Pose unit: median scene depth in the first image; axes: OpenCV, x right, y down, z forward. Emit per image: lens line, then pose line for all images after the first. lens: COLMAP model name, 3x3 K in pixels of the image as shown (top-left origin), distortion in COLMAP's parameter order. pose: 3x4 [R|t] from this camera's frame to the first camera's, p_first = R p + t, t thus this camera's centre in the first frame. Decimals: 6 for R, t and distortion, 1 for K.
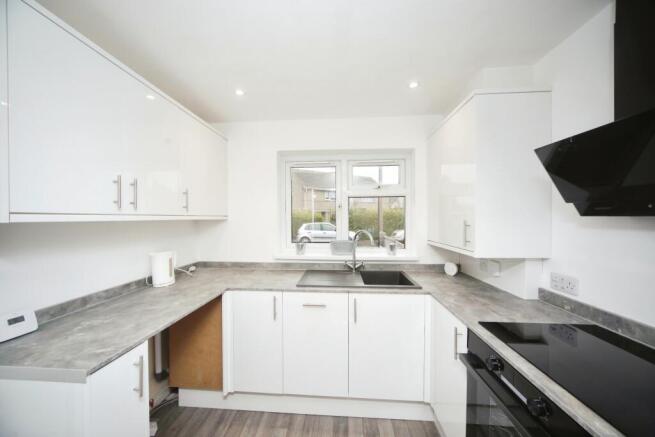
lens RADIAL K [[239.8, 0, 327.5], [0, 239.8, 218.5], [0, 0, 1]] dist [-0.000108, 0.000204]
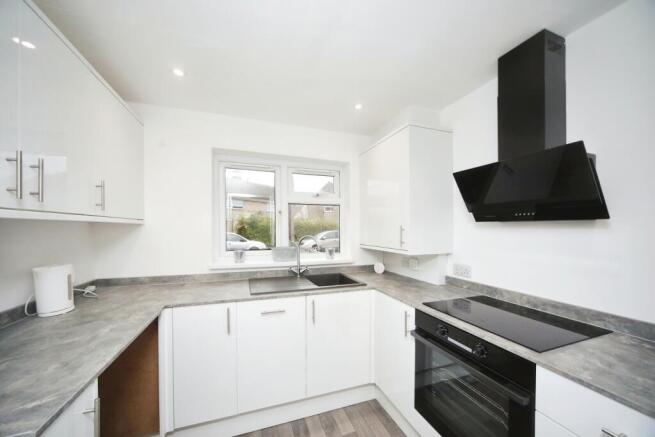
lens RADIAL K [[242.6, 0, 328.1], [0, 242.6, 226.8], [0, 0, 1]] dist [-0.000127, 0.000036]
pose [[0.913021, 0.009020, 0.407812, -0.249085], [-0.004748, 0.999923, -0.011485, 0.027210], [-0.407884, 0.008549, 0.912994, 0.012217]]
